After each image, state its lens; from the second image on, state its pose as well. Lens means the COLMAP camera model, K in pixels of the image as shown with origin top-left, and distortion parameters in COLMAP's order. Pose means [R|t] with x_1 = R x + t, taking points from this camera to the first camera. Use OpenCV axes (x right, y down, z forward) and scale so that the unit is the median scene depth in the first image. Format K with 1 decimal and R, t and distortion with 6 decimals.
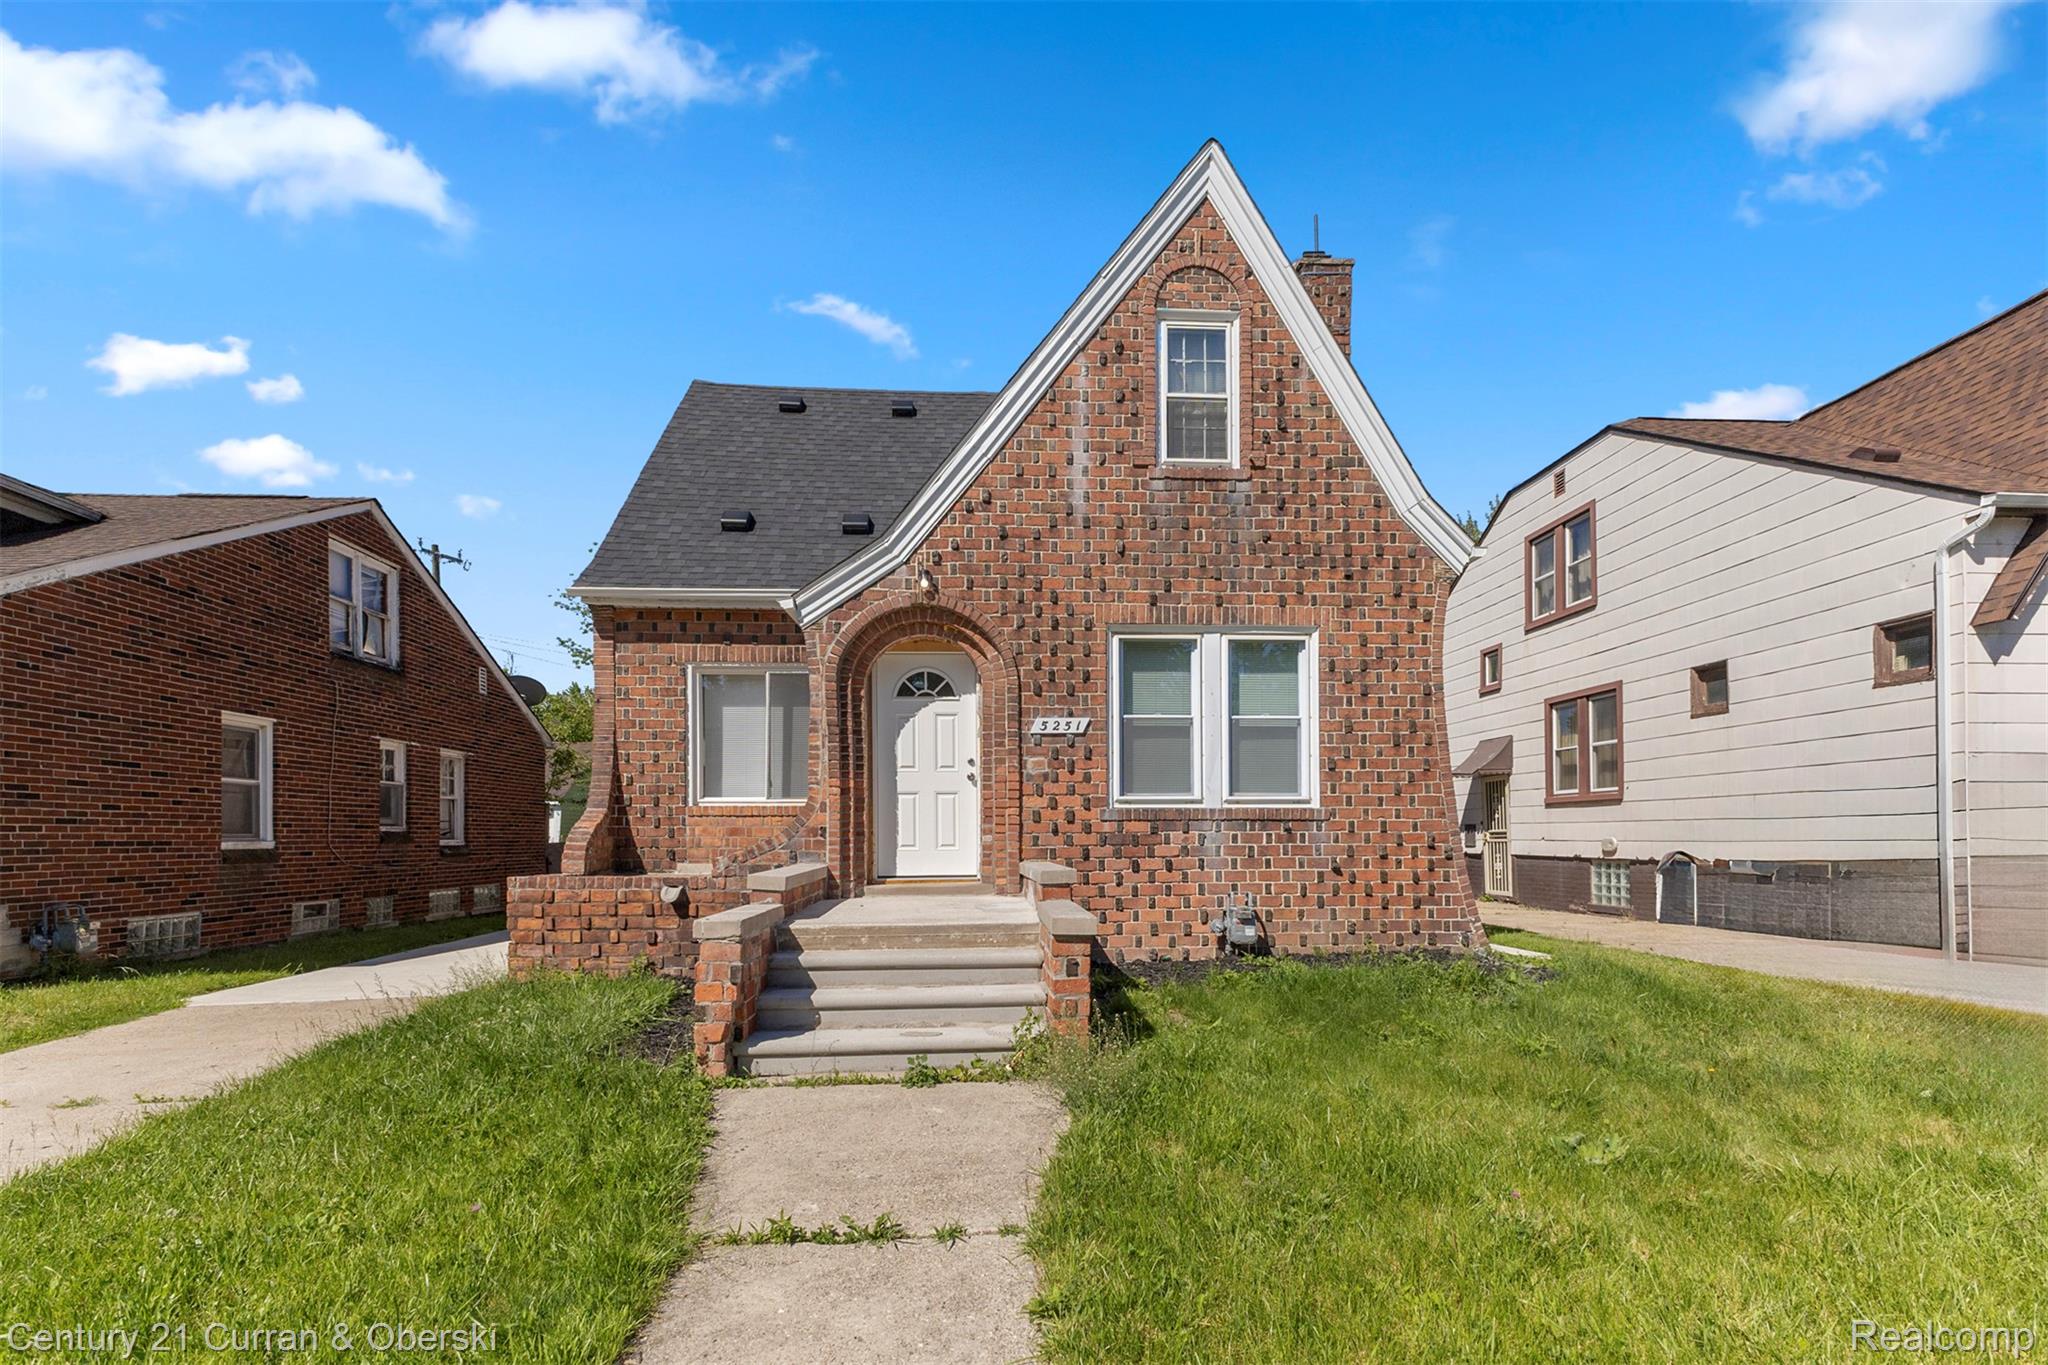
lens RADIAL K [[927.0, 0, 1030.5], [0, 927.0, 814.4], [0, 0, 1]] dist [0.014472, -0.002299]
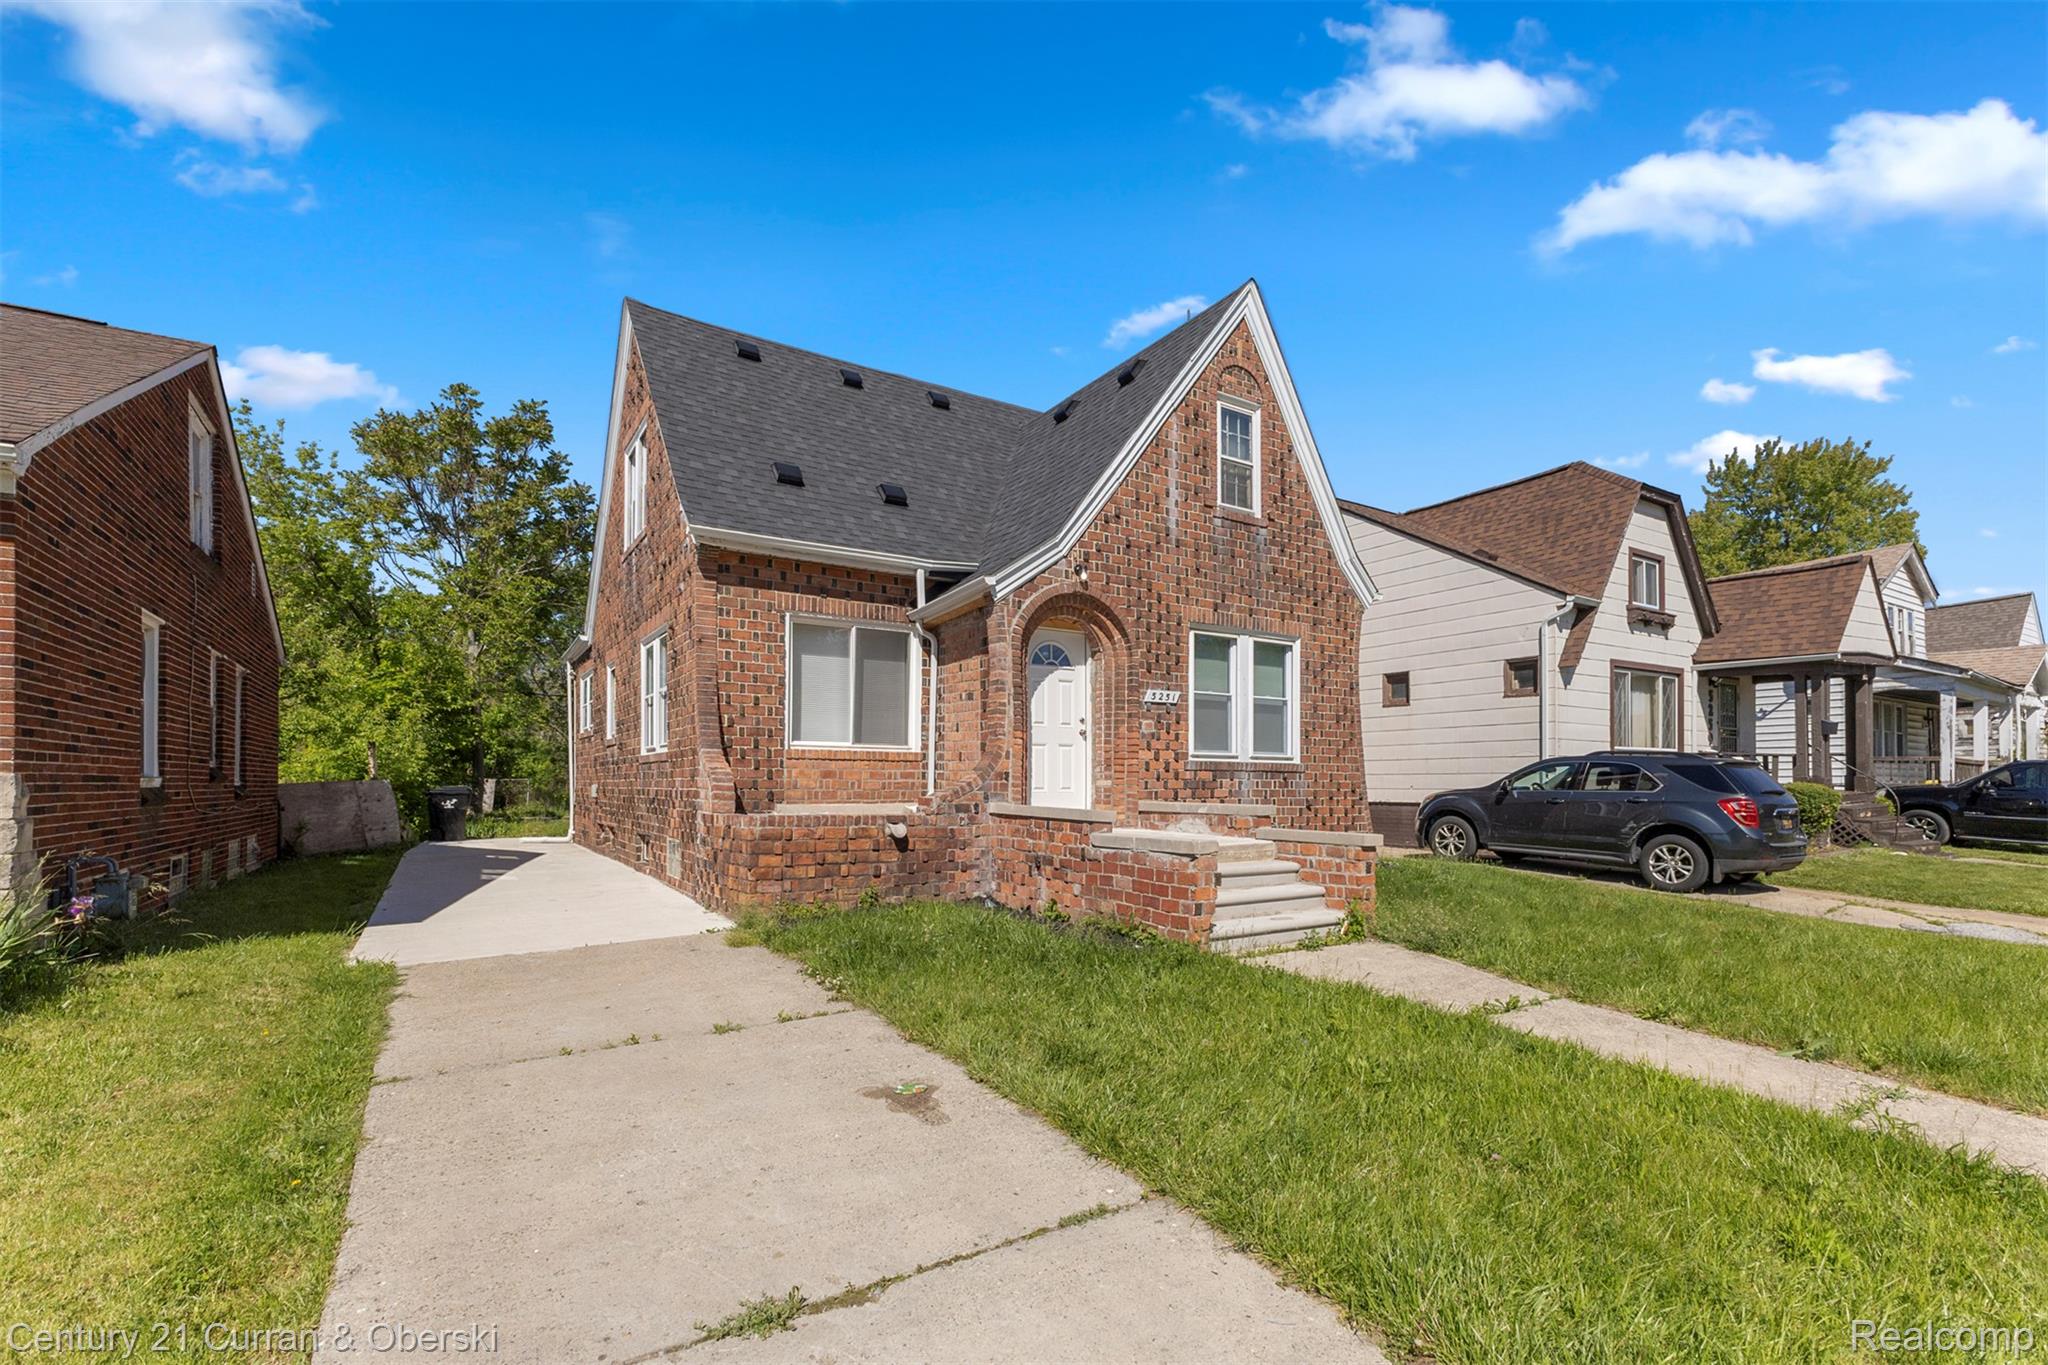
lens RADIAL K [[927.0, 0, 1027.4], [0, 927.0, 755.3], [0, 0, 1]] dist [0.014472, -0.002299]
pose [[0.872891, 0.023805, 0.487334, -0.746527], [-0.020162, 0.999716, -0.012722, 0.006780], [-0.487498, 0.001279, 0.873123, -0.040834]]
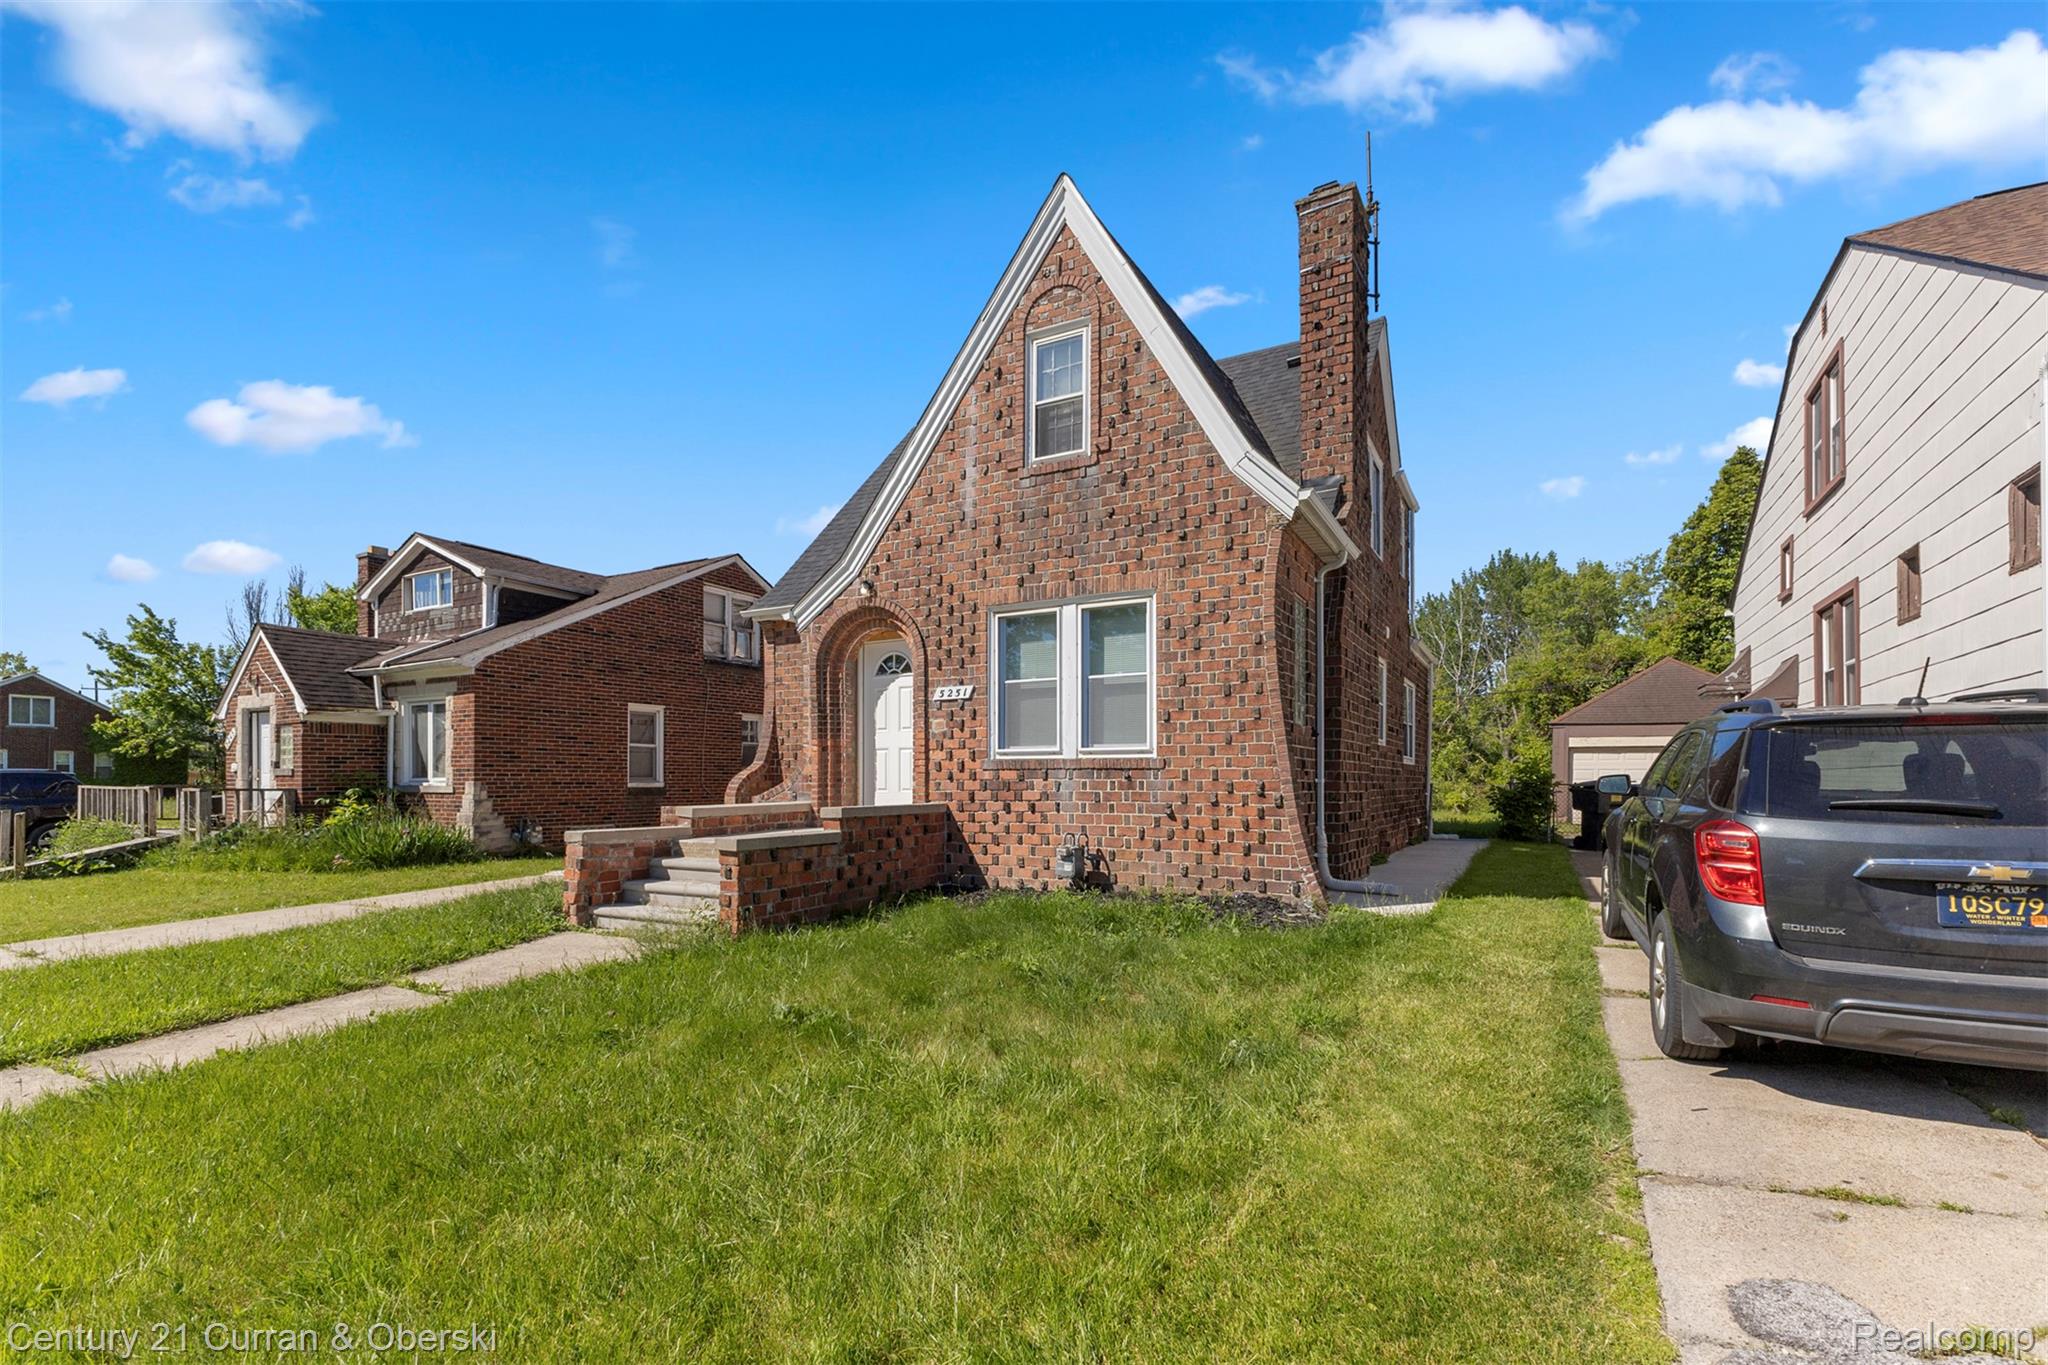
lens RADIAL K [[927.0, 0, 1028.9], [0, 927.0, 752.7], [0, 0, 1]] dist [0.014472, -0.002299]
pose [[0.836901, -0.012284, -0.547217, 0.771086], [0.008492, 0.999919, -0.009458, -0.003355], [0.547289, 0.003269, 0.836938, 0.023022]]
